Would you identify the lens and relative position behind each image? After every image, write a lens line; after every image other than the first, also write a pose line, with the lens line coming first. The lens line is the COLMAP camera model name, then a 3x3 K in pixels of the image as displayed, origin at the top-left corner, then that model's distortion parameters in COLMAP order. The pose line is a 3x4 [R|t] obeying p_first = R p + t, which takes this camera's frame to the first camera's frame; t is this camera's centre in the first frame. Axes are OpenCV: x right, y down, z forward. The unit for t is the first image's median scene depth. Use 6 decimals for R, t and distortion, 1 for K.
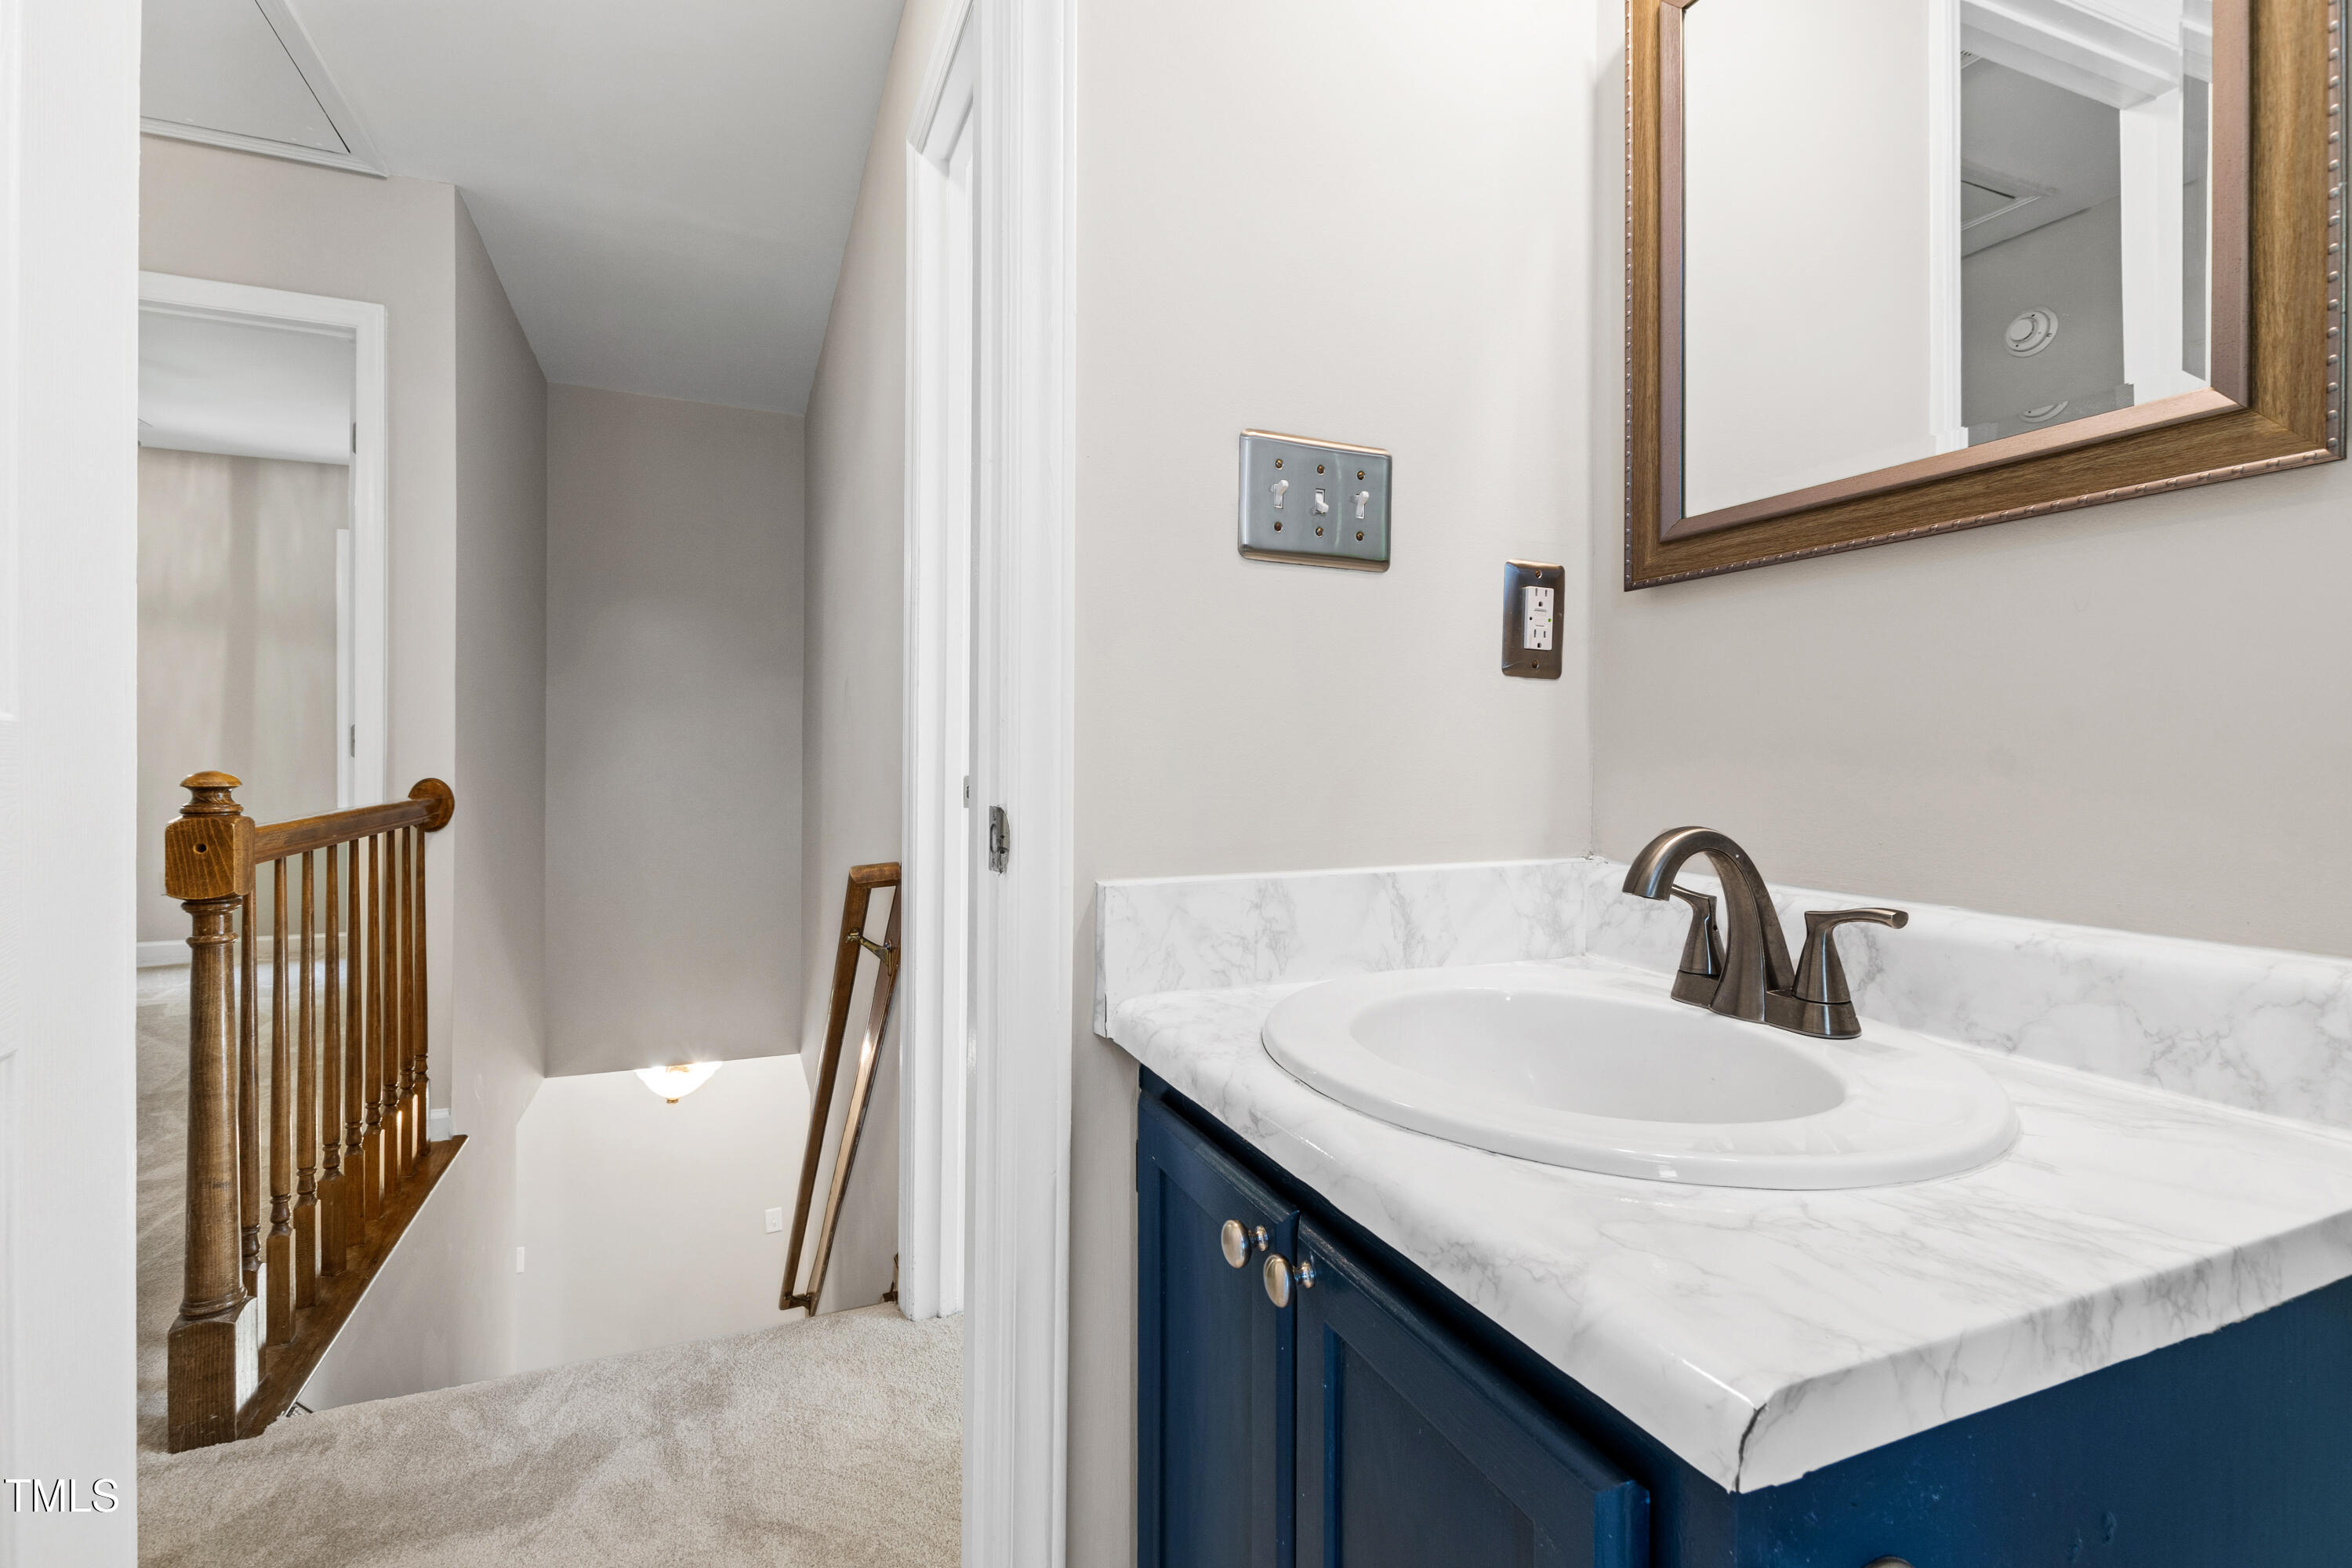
lens RADIAL K [[1040.2, 0, 1167.6], [0, 1040.2, 761.3], [0, 0, 1]] dist [0.002607, -0.001667]
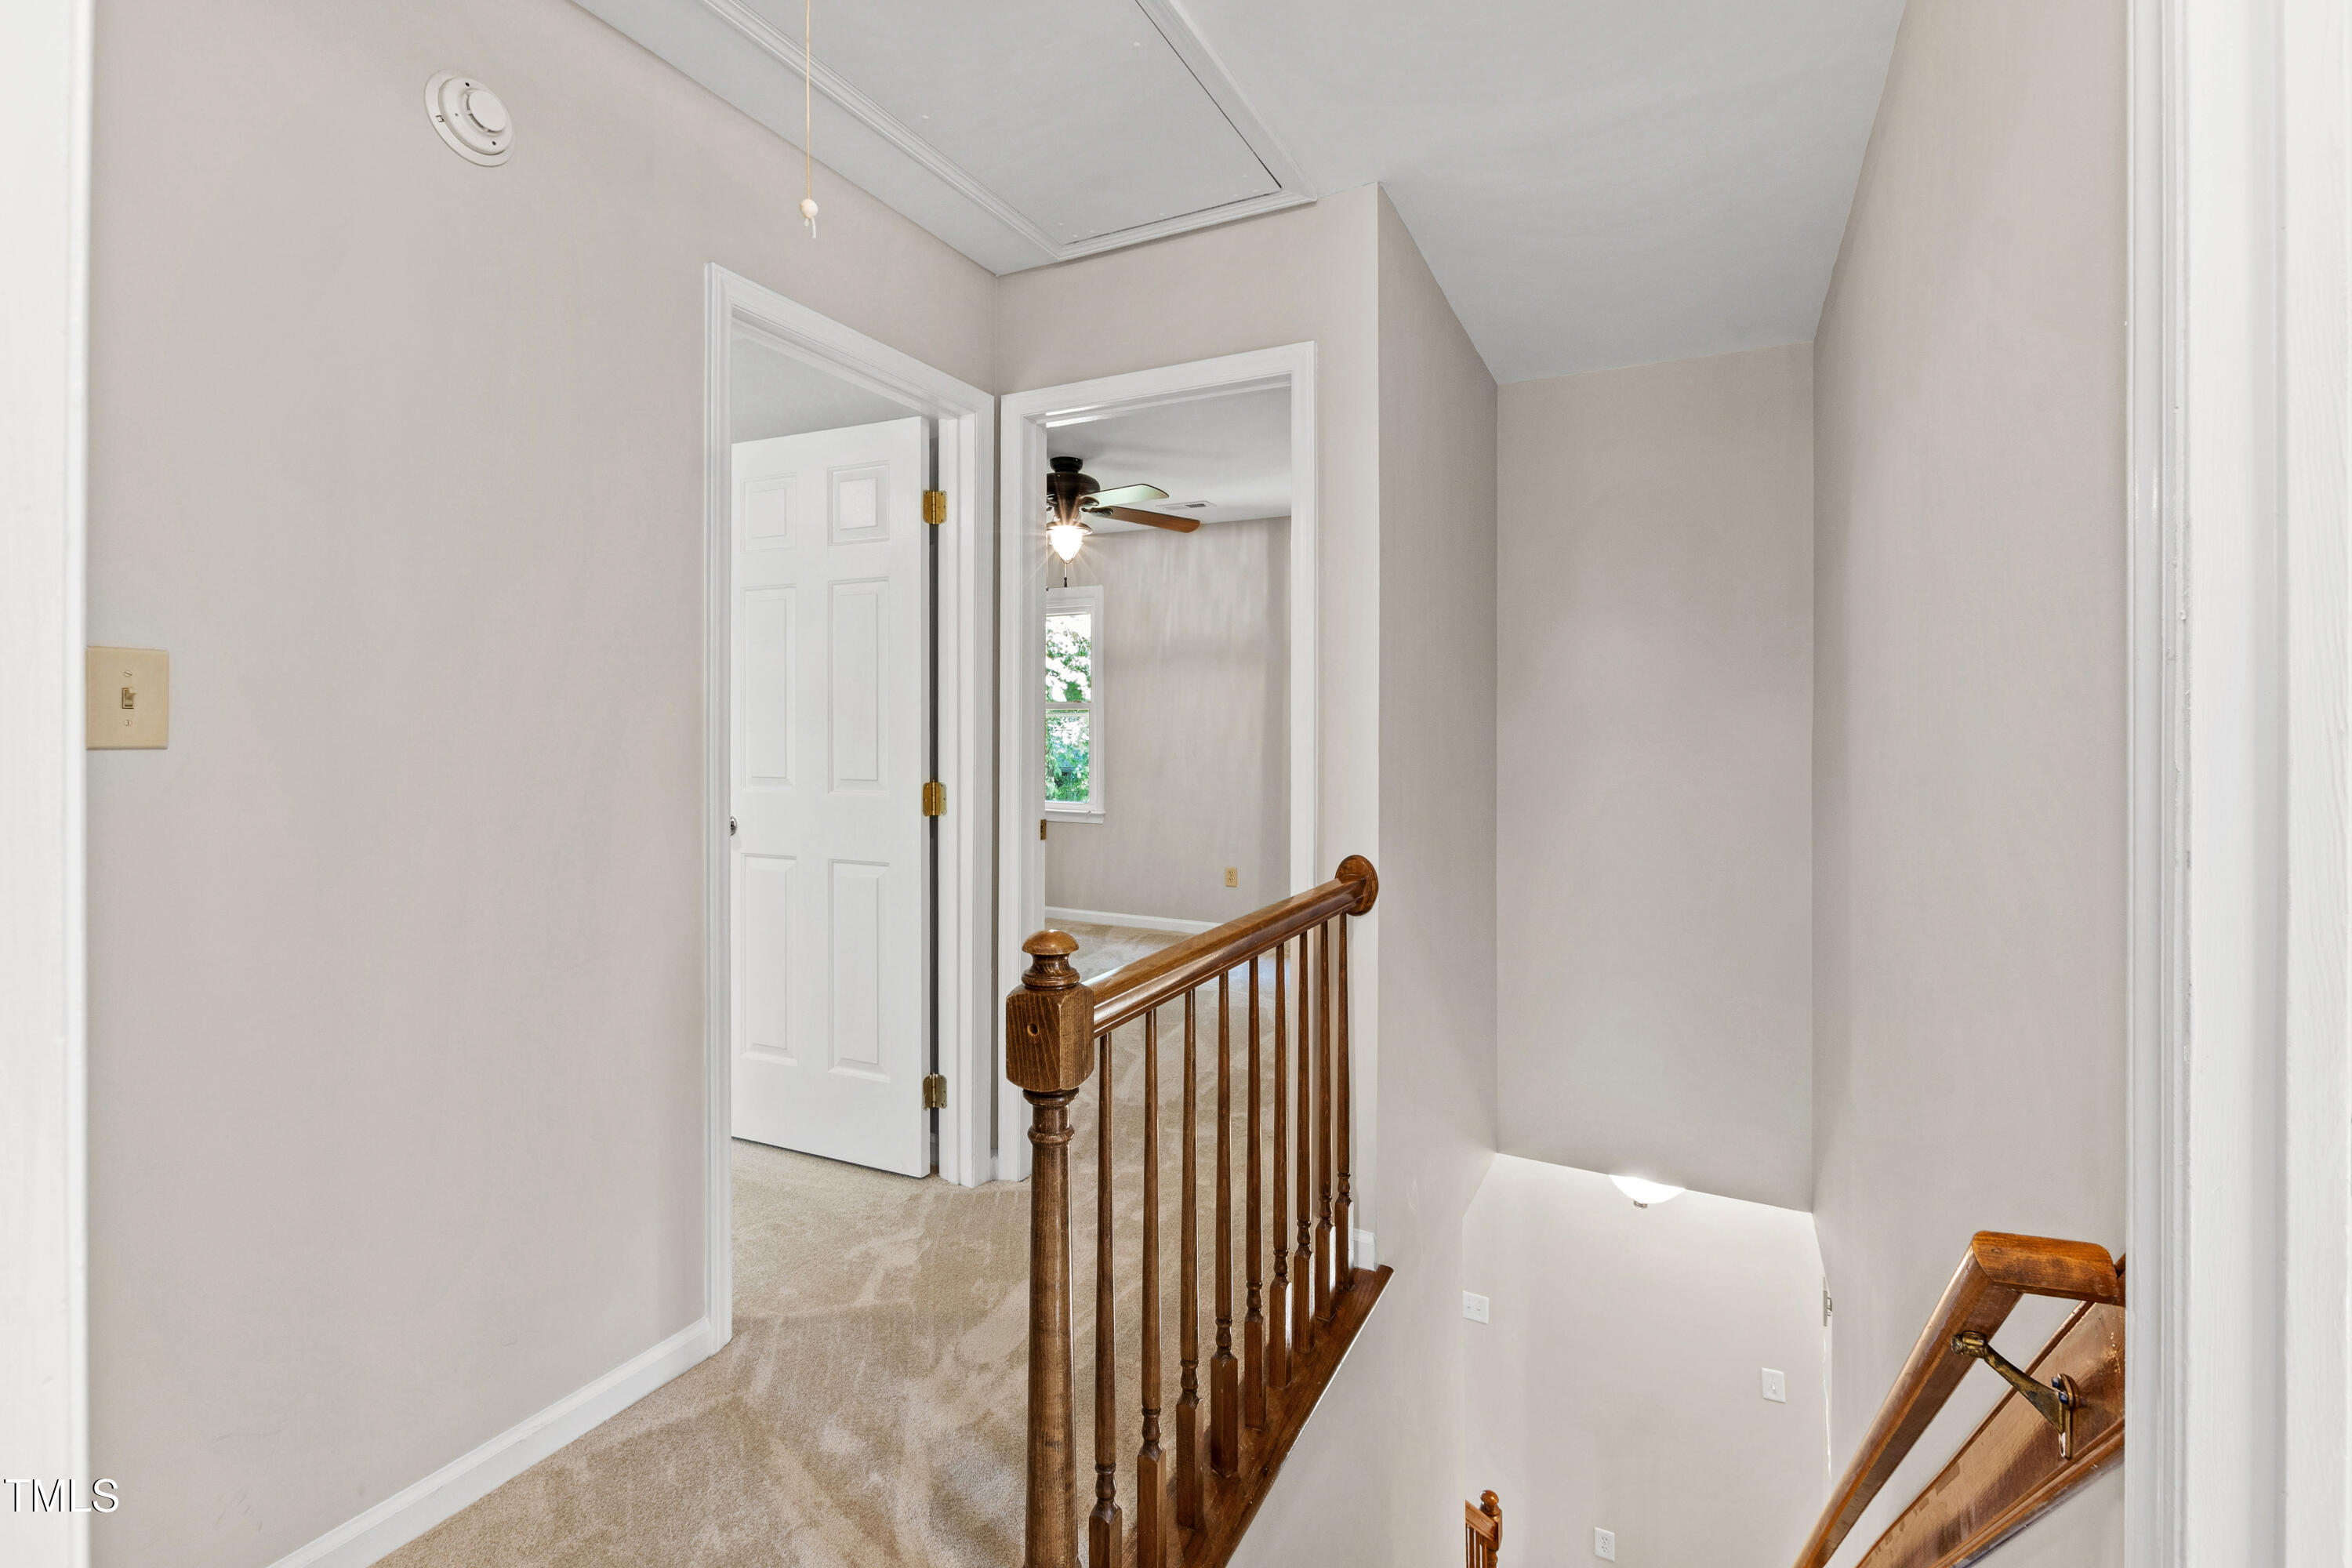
lens RADIAL K [[1040.2, 0, 1152.3], [0, 1040.2, 729.2], [0, 0, 1]] dist [0.002607, -0.001667]
pose [[0.626985, -0.008137, -0.778989, -0.130616], [-0.000846, 0.999938, -0.011125, -0.086001], [0.779031, 0.007634, 0.626939, 0.323492]]
